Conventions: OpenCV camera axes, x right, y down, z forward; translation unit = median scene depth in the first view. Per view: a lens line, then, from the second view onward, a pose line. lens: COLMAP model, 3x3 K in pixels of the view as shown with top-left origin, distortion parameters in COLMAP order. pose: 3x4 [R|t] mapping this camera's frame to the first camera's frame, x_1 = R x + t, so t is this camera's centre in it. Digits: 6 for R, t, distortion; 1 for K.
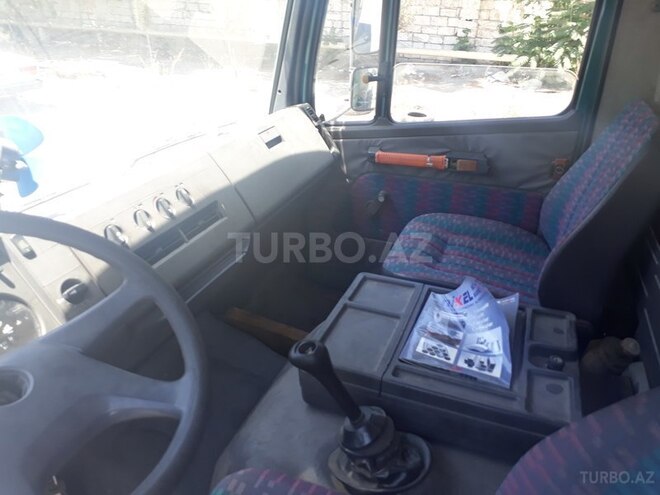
lens RADIAL K [[491.0, 0, 341.0], [0, 491.0, 247.3], [0, 0, 1]] dist [0.110594, -0.287277]
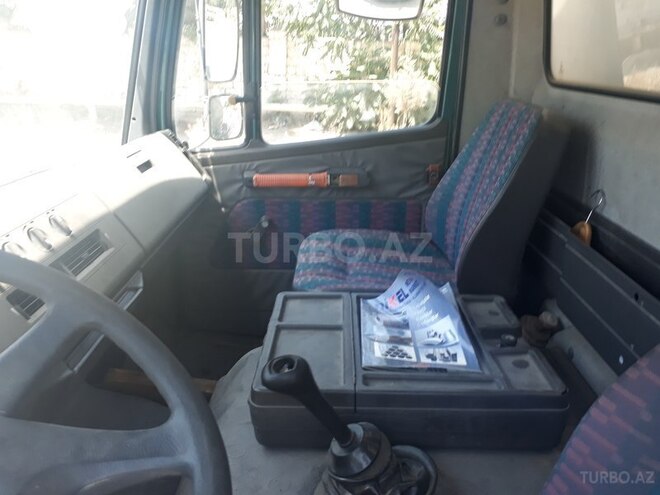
lens RADIAL K [[491.0, 0, 341.0], [0, 491.0, 247.3], [0, 0, 1]] dist [0.110594, -0.287277]
pose [[0.940395, -0.123115, 0.317017, -0.128367], [0.152156, 0.985984, -0.068442, 0.048167], [-0.304147, 0.112599, 0.945947, 0.102170]]
